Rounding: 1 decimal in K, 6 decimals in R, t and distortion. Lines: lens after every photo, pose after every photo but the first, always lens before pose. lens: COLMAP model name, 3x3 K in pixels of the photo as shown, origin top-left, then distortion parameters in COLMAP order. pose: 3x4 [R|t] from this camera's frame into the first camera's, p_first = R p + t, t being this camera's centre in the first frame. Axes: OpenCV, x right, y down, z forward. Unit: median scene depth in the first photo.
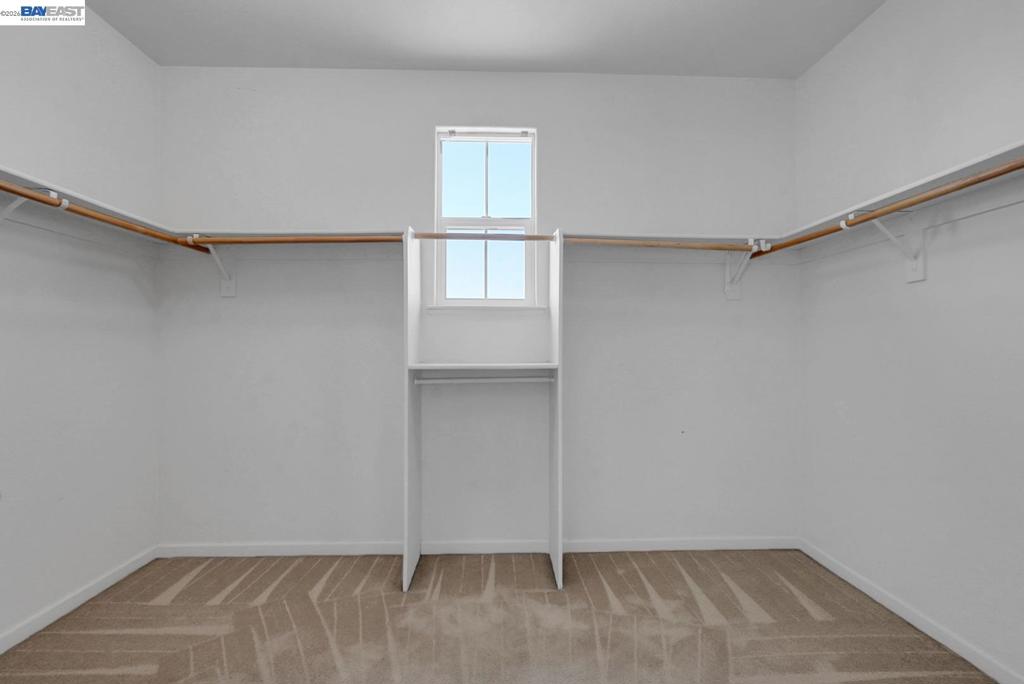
lens RADIAL K [[447.6, 0, 514.0], [0, 447.6, 346.8], [0, 0, 1]] dist [-0.006140, 0.000178]
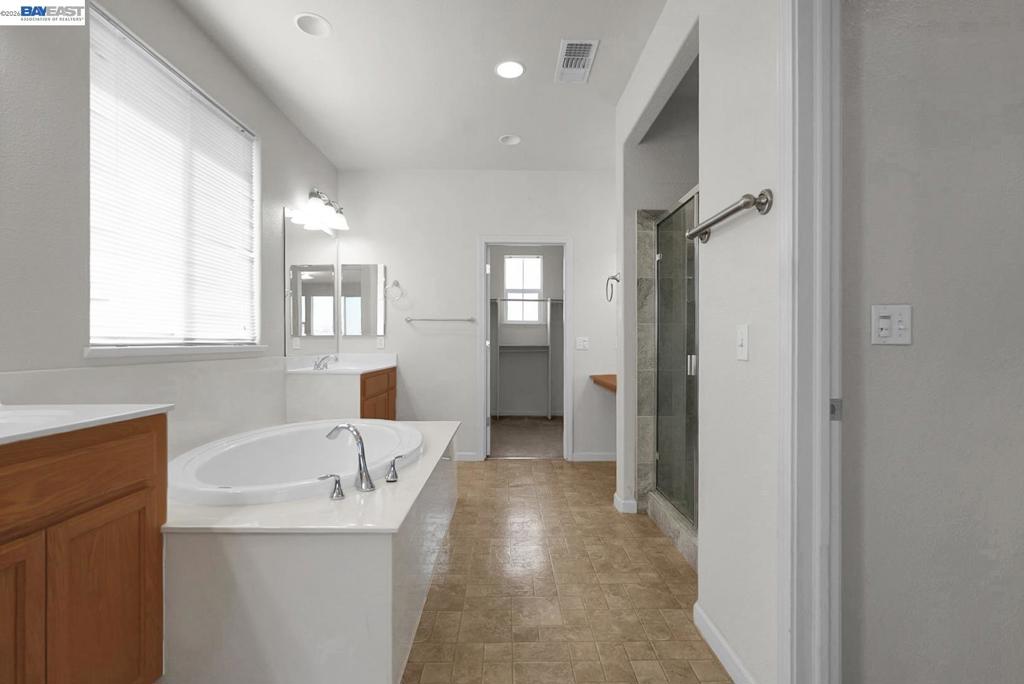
lens RADIAL K [[447.6, 0, 514.0], [0, 447.6, 346.8], [0, 0, 1]] dist [-0.006140, 0.000178]
pose [[0.999373, 0.002064, -0.035334, -0.024004], [-0.001792, 0.999969, 0.007716, 0.025849], [0.035349, -0.007648, 0.999346, -1.682606]]
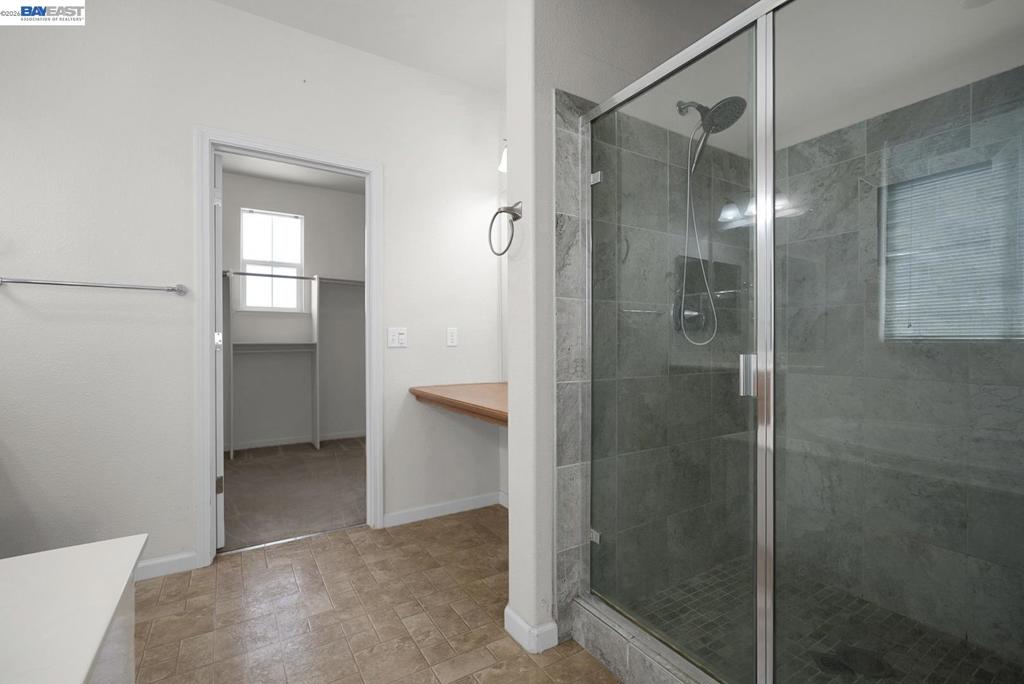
lens RADIAL K [[447.6, 0, 514.0], [0, 447.6, 346.8], [0, 0, 1]] dist [-0.006140, 0.000178]
pose [[0.871806, -0.004469, 0.489831, -0.101578], [-0.000045, 0.999958, 0.009202, 0.037131], [-0.489851, -0.008044, 0.871769, -1.078014]]
